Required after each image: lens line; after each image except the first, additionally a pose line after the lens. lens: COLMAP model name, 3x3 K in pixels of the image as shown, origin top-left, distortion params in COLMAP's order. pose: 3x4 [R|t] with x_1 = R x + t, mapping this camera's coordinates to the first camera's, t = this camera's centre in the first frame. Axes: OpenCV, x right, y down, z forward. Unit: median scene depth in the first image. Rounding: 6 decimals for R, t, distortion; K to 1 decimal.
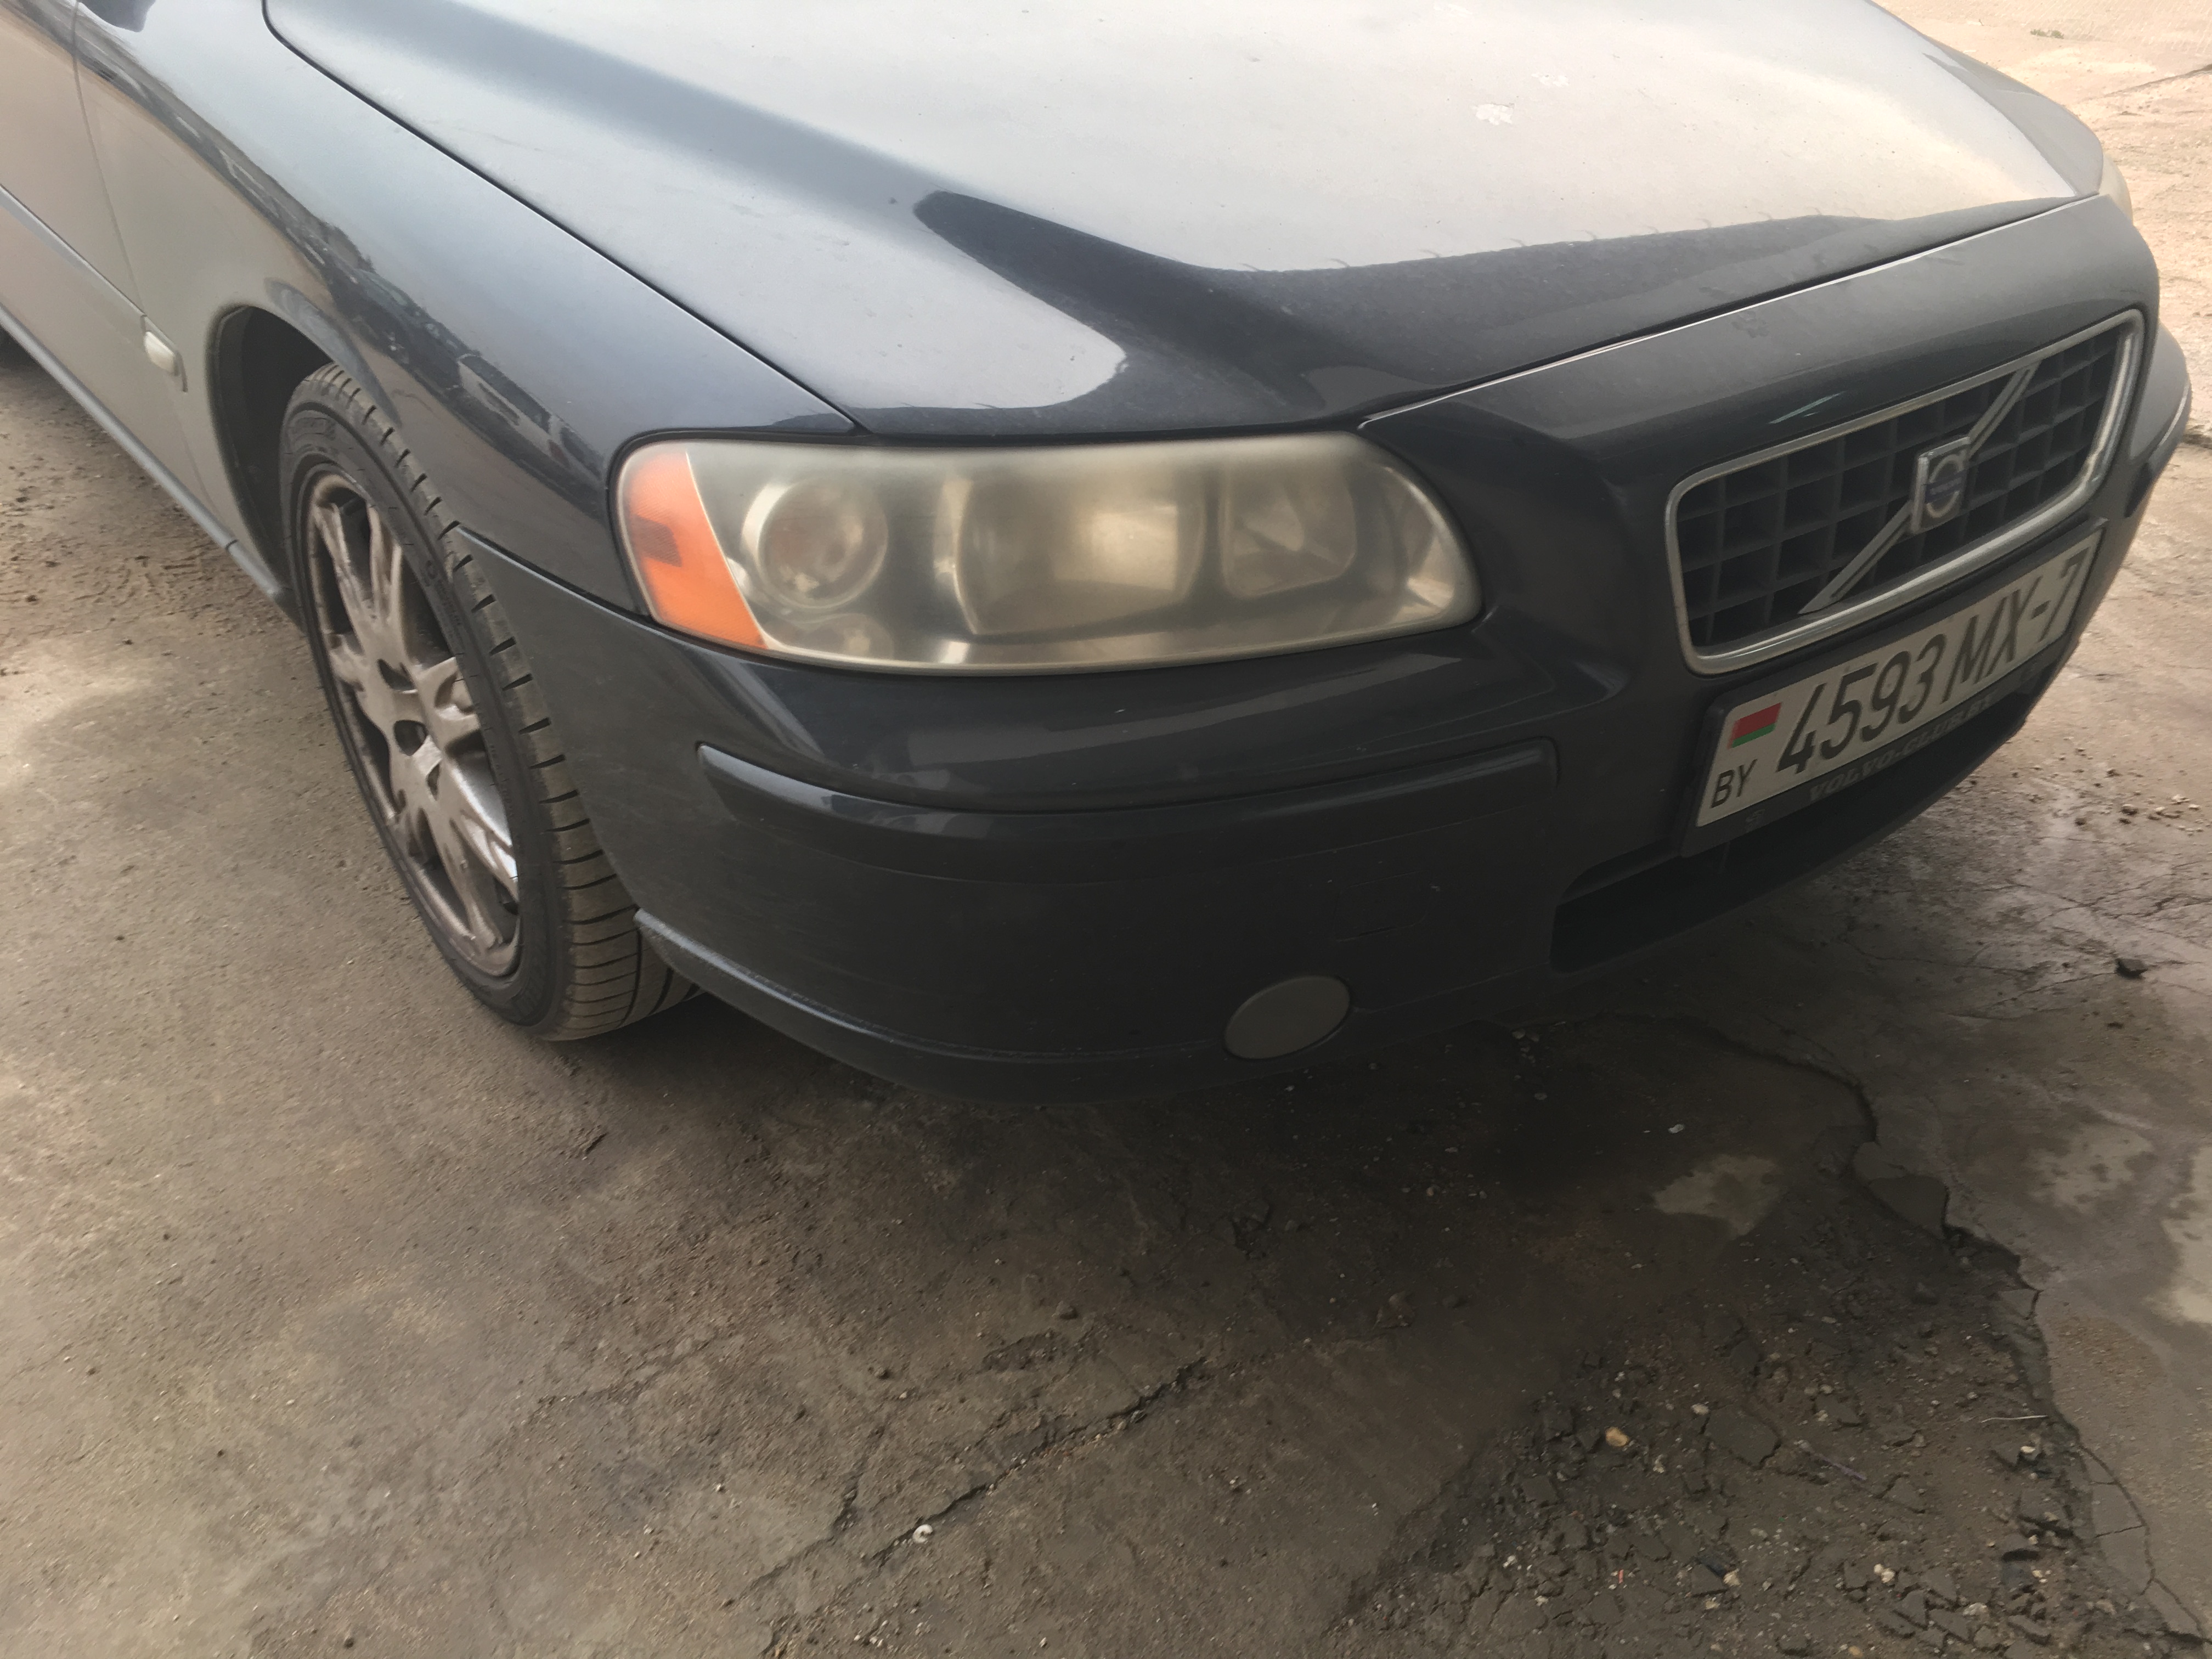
lens RADIAL K [[1919.2, 0, 1106.0], [0, 1919.2, 829.5], [0, 0, 1]] dist [0.084282, -0.132352]
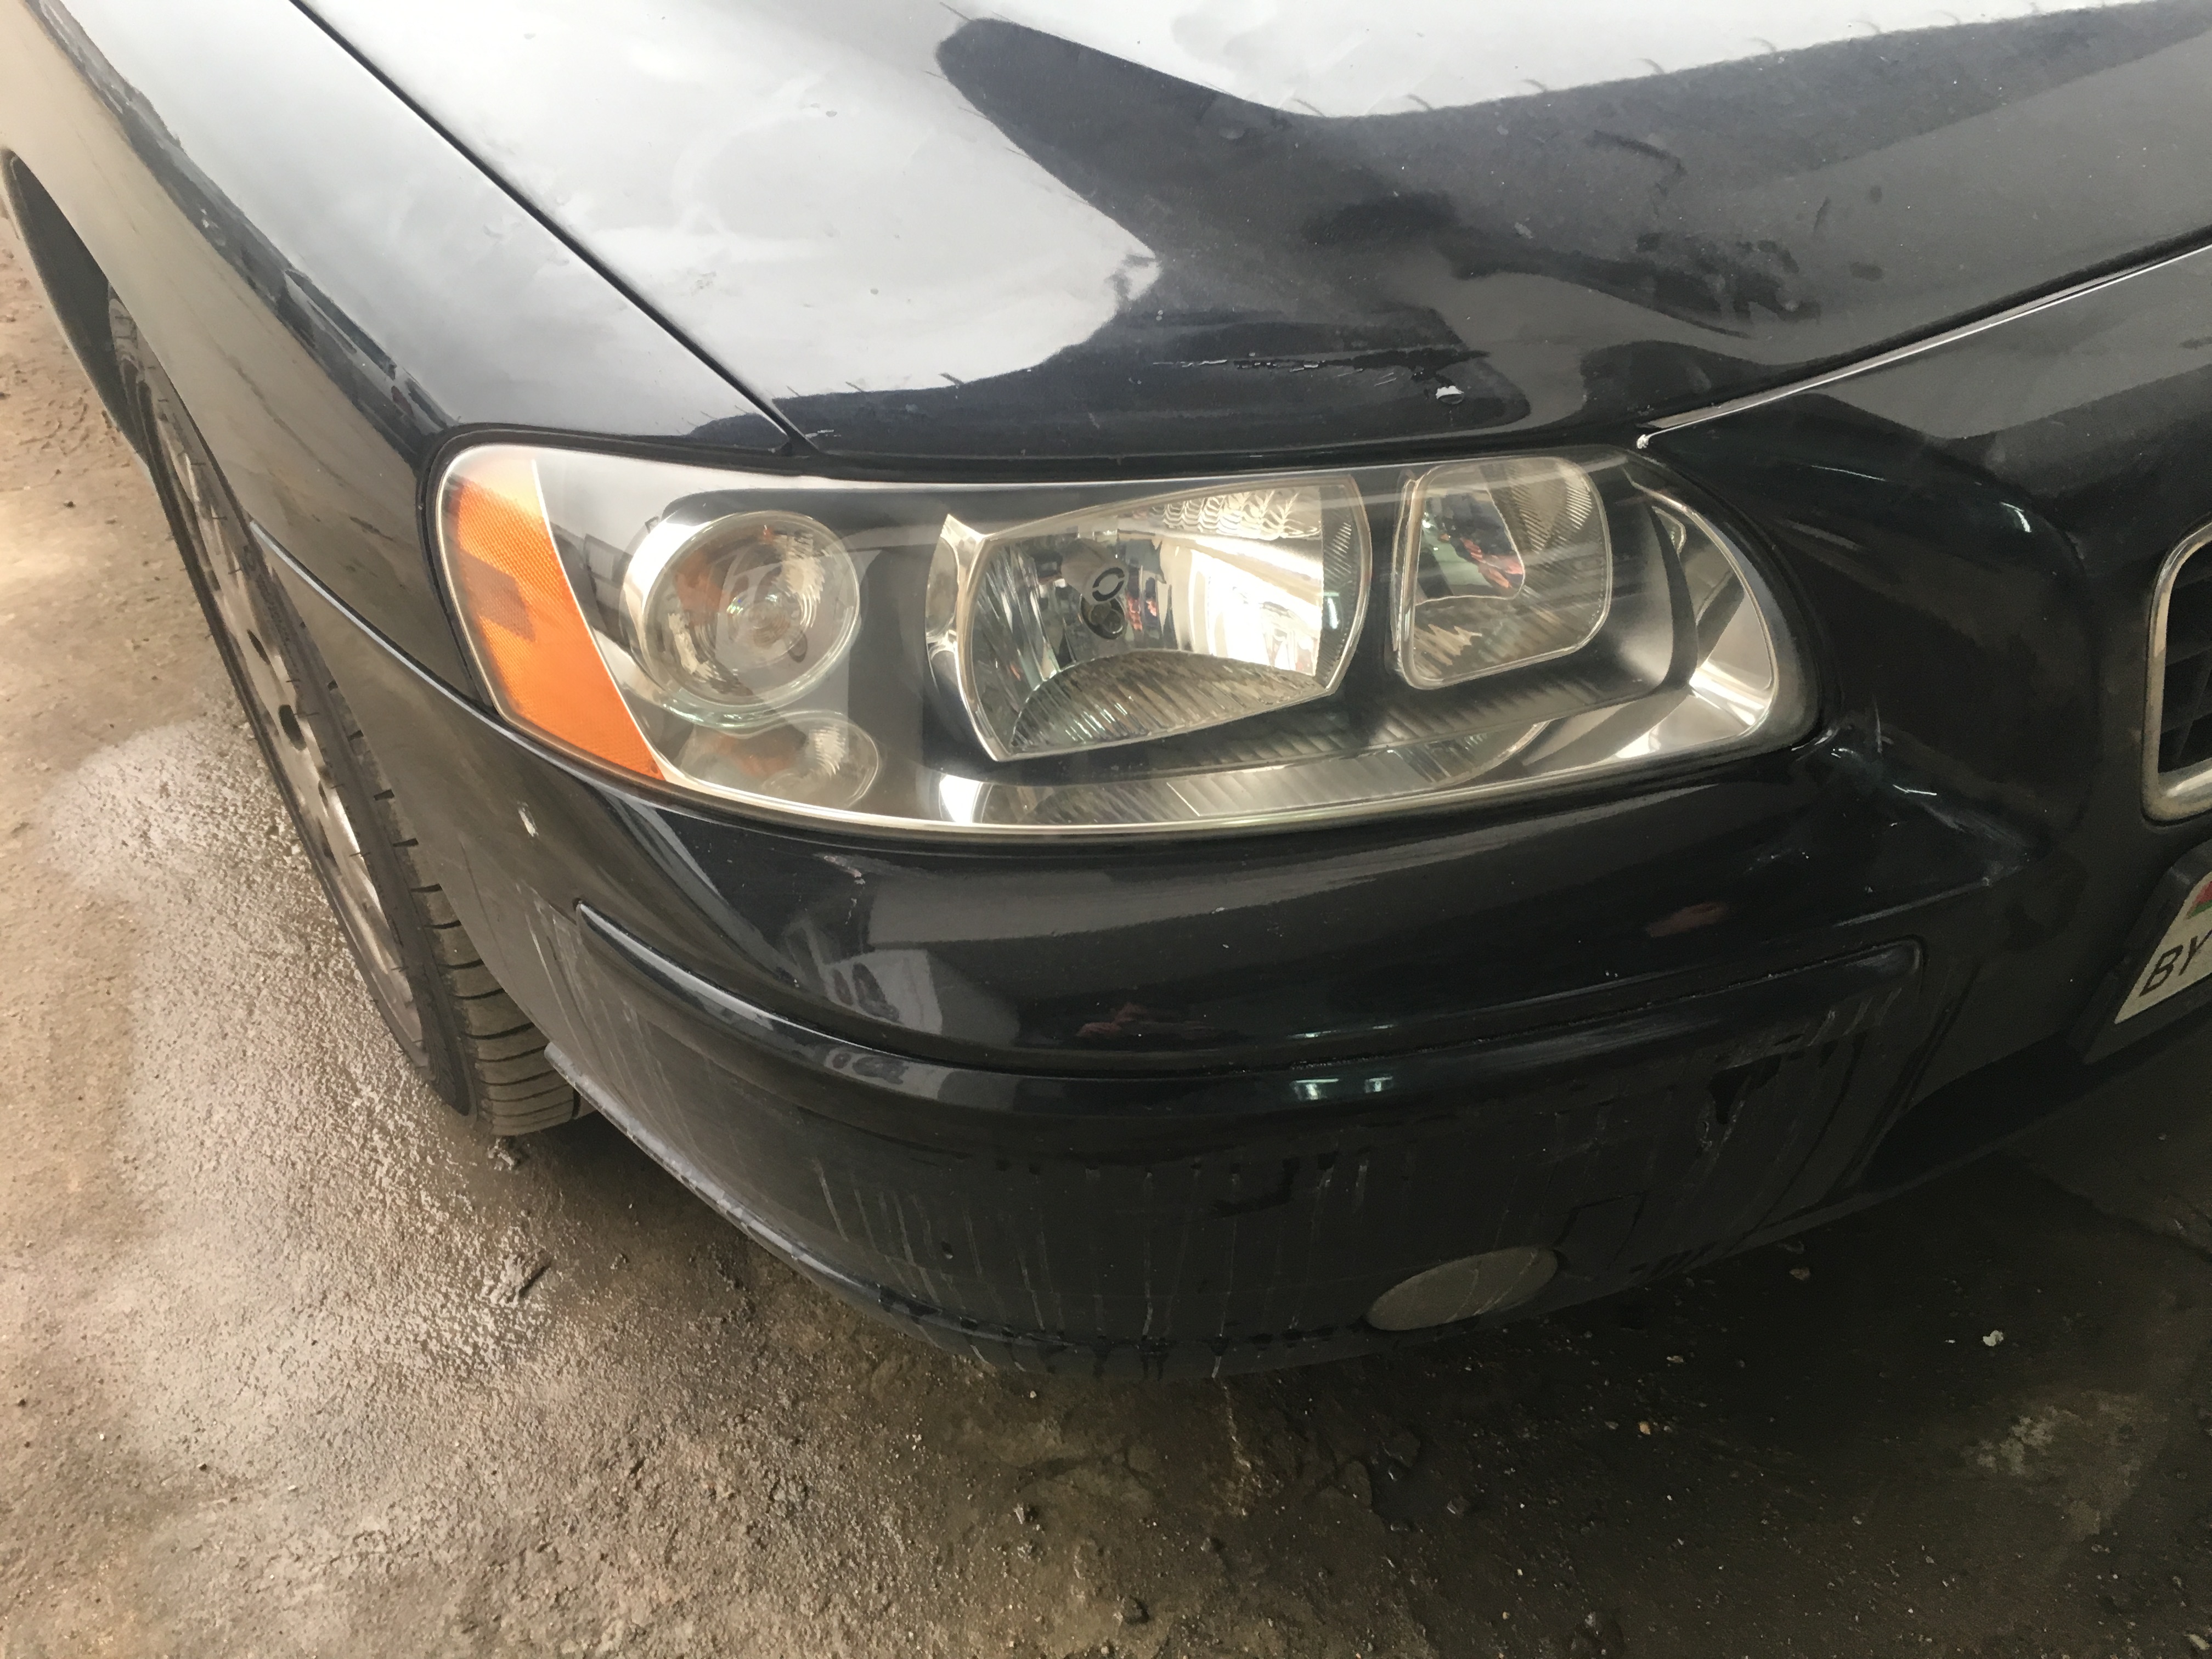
lens RADIAL K [[1919.2, 0, 1106.0], [0, 1919.2, 829.5], [0, 0, 1]] dist [0.084282, -0.132352]
pose [[0.997074, 0.031374, -0.069702, 0.010275], [-0.021801, 0.990731, 0.134079, -0.130110], [0.073263, -0.132167, 0.988516, 0.300125]]
